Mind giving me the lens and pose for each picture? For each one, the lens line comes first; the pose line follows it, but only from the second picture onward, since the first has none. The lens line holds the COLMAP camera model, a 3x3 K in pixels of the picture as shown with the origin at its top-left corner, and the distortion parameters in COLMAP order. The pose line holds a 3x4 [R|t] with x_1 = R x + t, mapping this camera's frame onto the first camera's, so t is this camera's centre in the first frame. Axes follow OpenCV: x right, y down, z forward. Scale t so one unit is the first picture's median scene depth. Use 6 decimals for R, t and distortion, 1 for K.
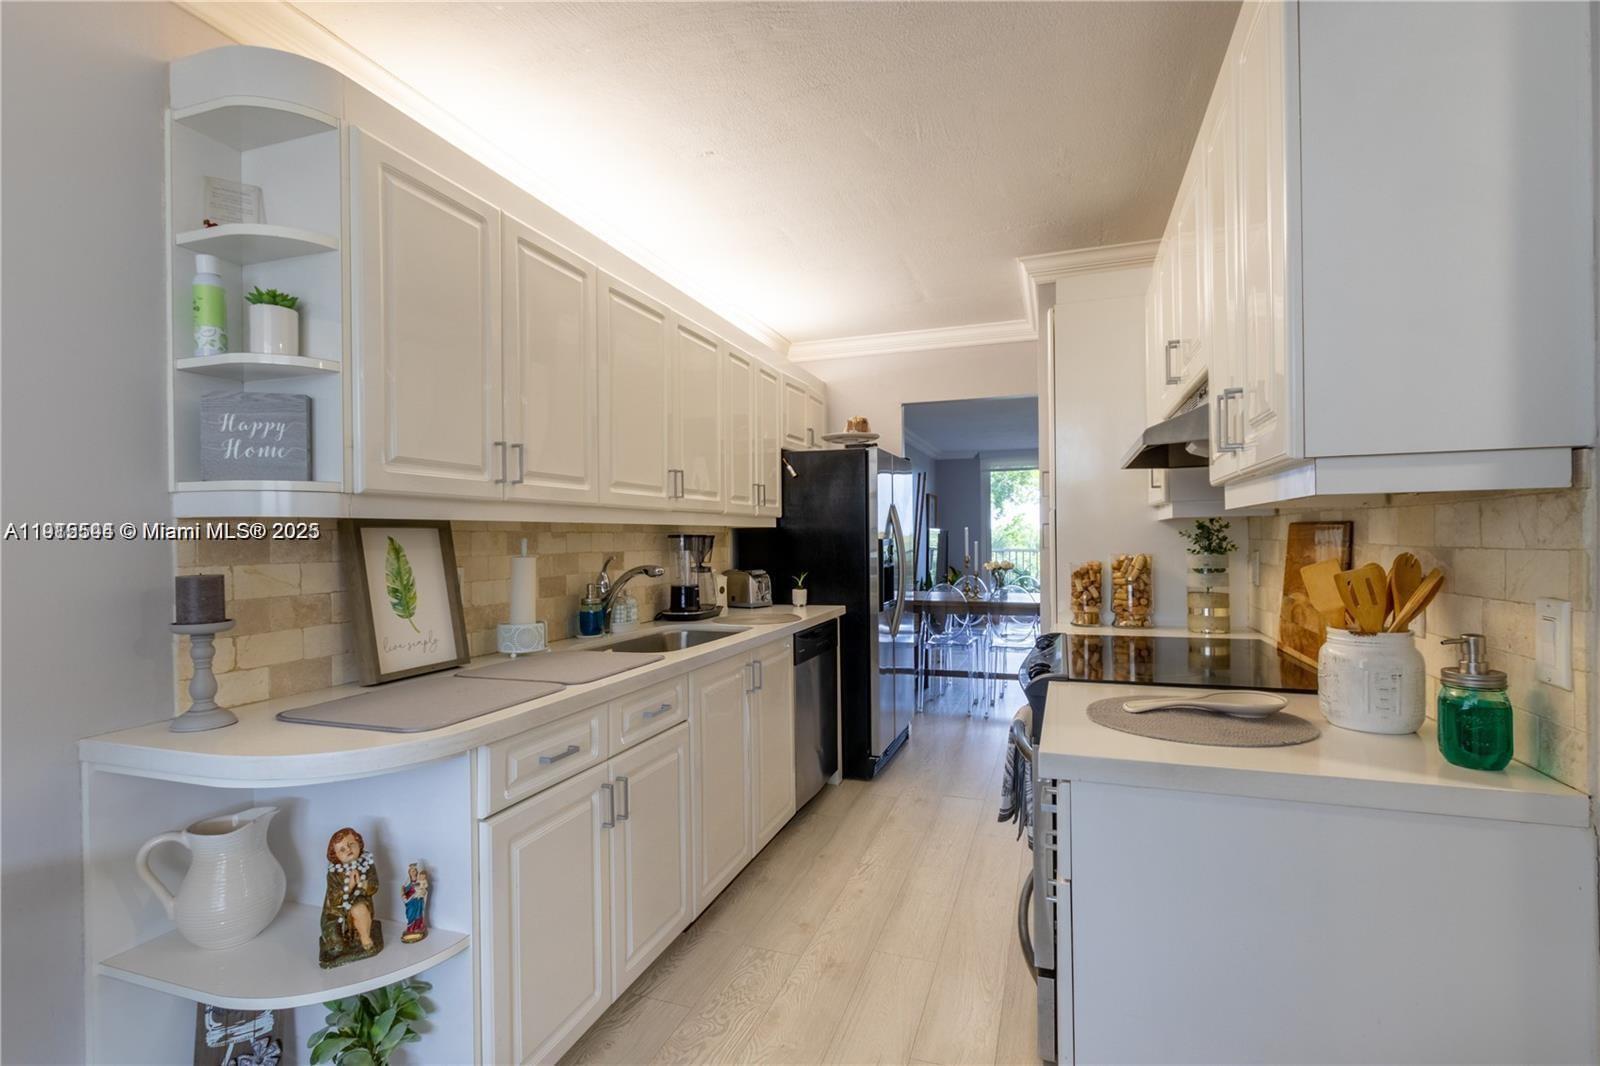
lens RADIAL K [[734.3, 0, 783.5], [0, 734.3, 534.0], [0, 0, 1]] dist [0.001141, 0.000720]
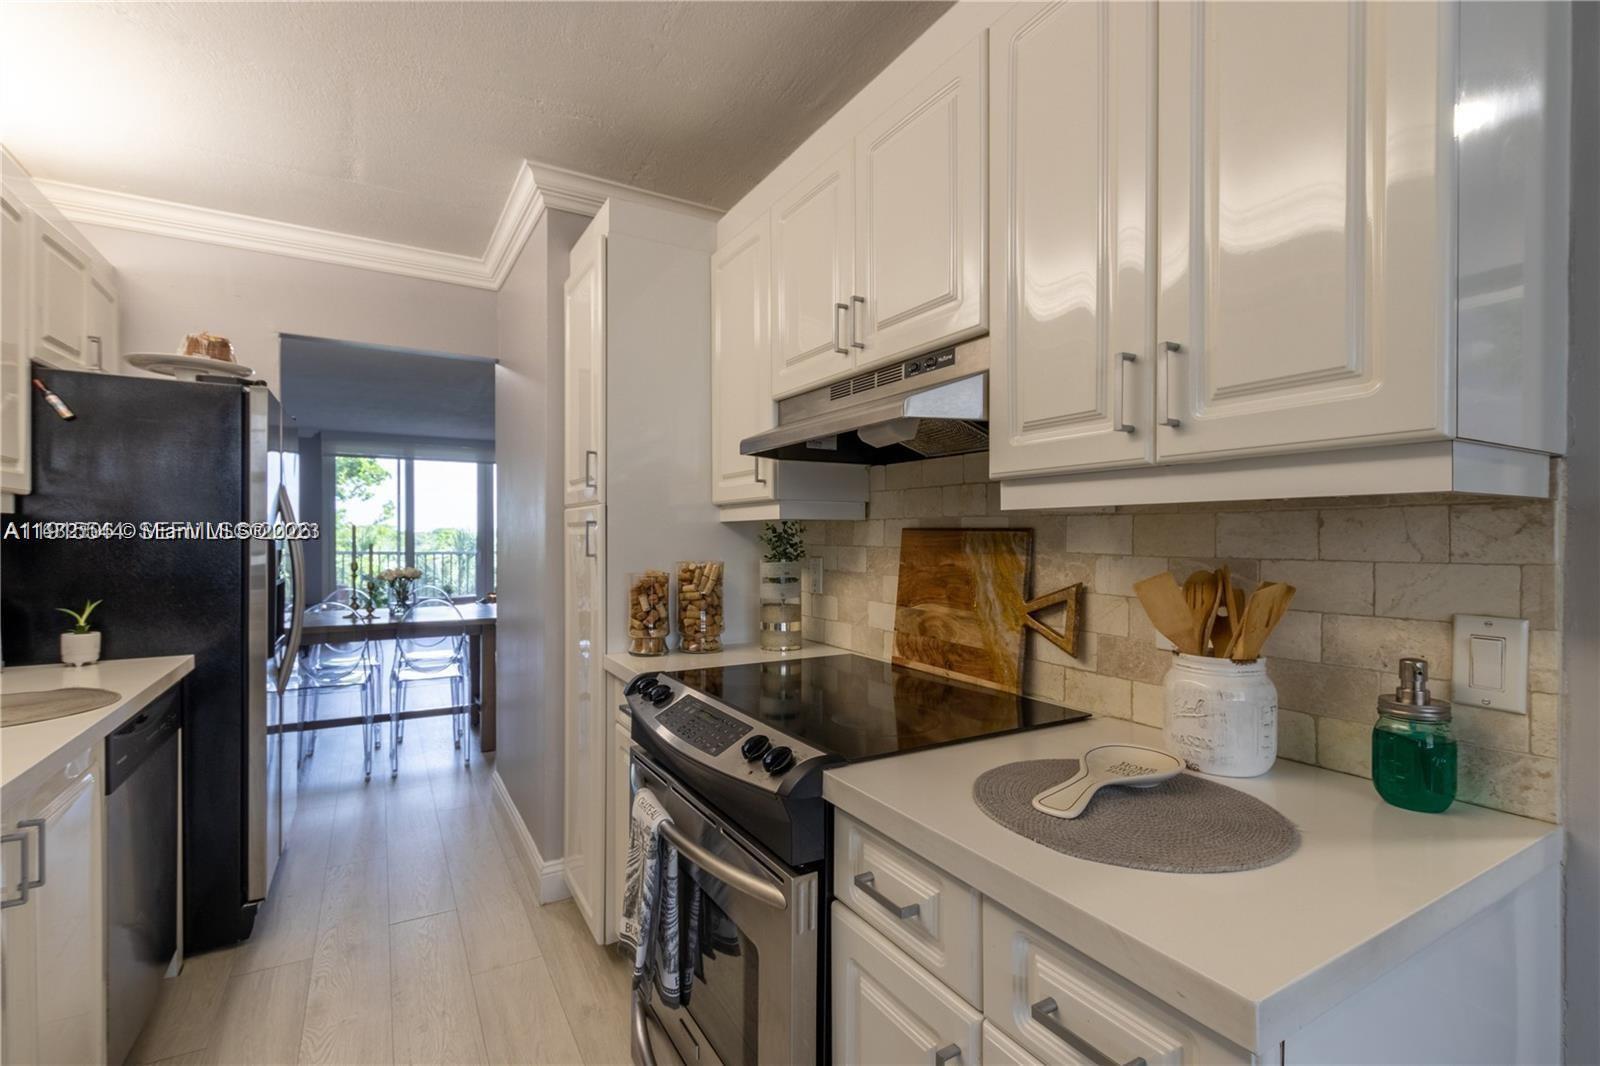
lens RADIAL K [[734.3, 0, 803.5], [0, 734.3, 537.5], [0, 0, 1]] dist [0.001141, 0.000720]
pose [[0.632732, 0.012799, 0.774265, -0.086715], [-0.015704, 0.999870, -0.003695, 0.001418], [-0.774212, -0.009821, 0.632851, 0.387207]]
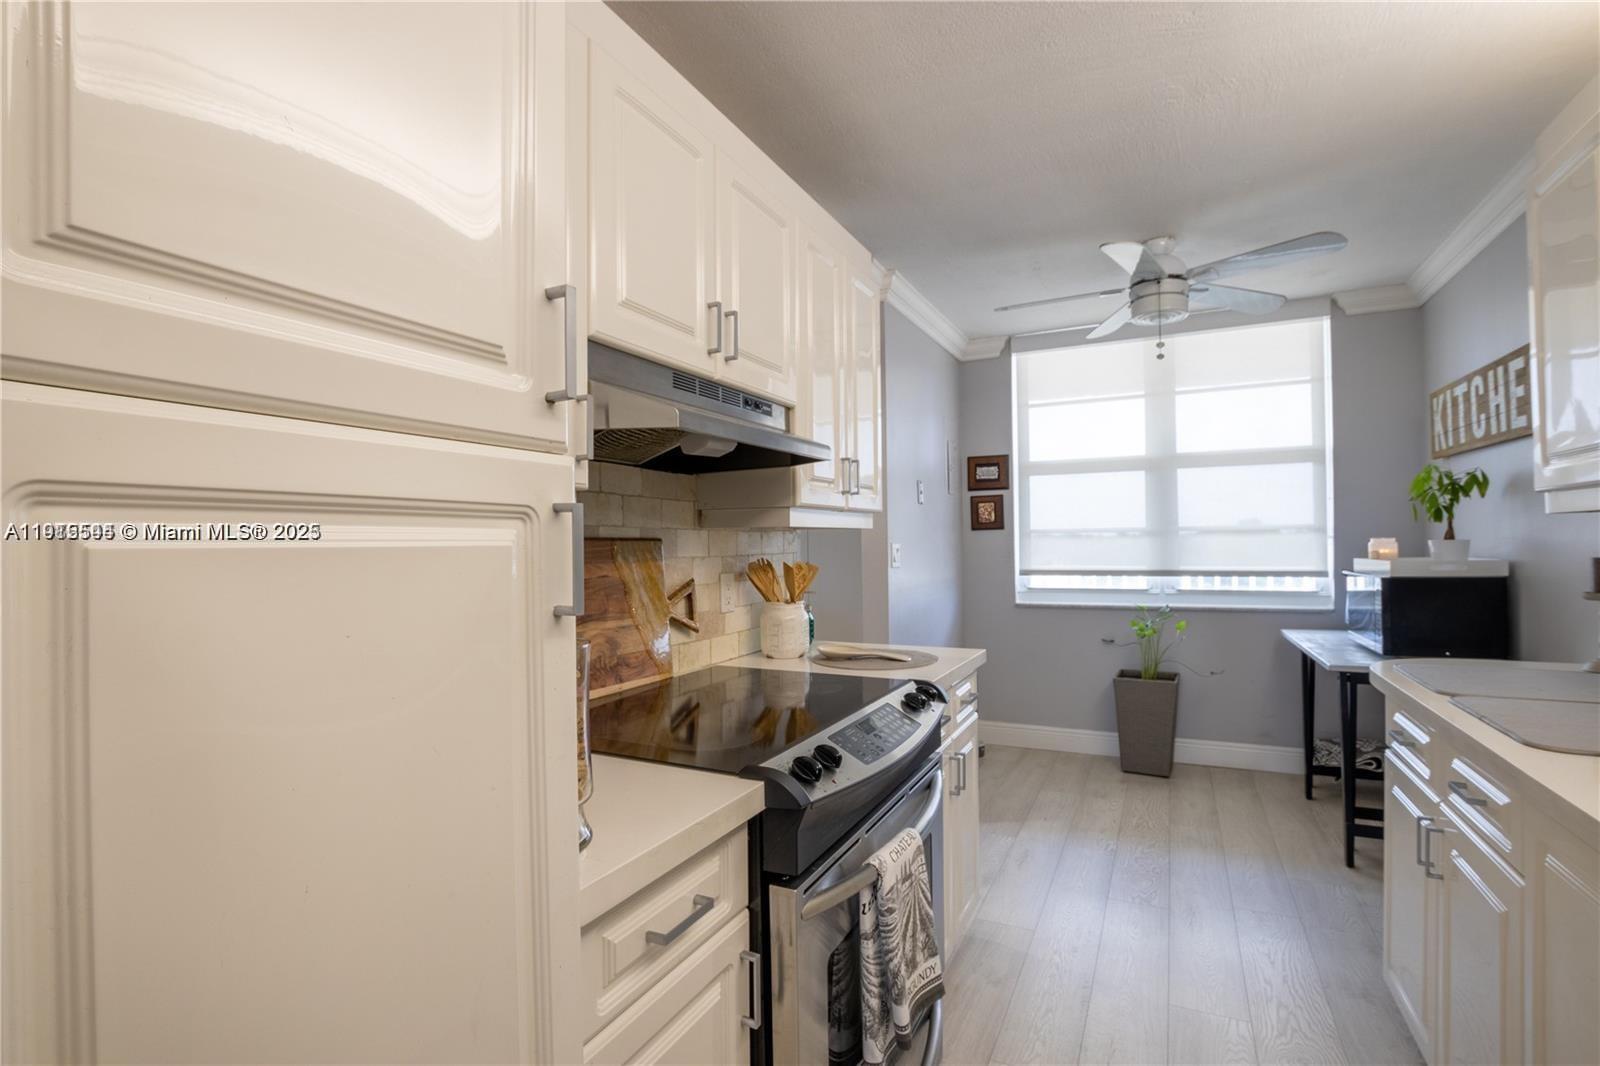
lens RADIAL K [[734.3, 0, 806.3], [0, 734.3, 542.1], [0, 0, 1]] dist [0.001141, 0.000720]
pose [[-0.994248, 0.020705, 0.105079, 0.419491], [0.020255, 0.999781, -0.005352, -0.002048], [-0.105167, -0.003192, -0.994449, 1.692853]]
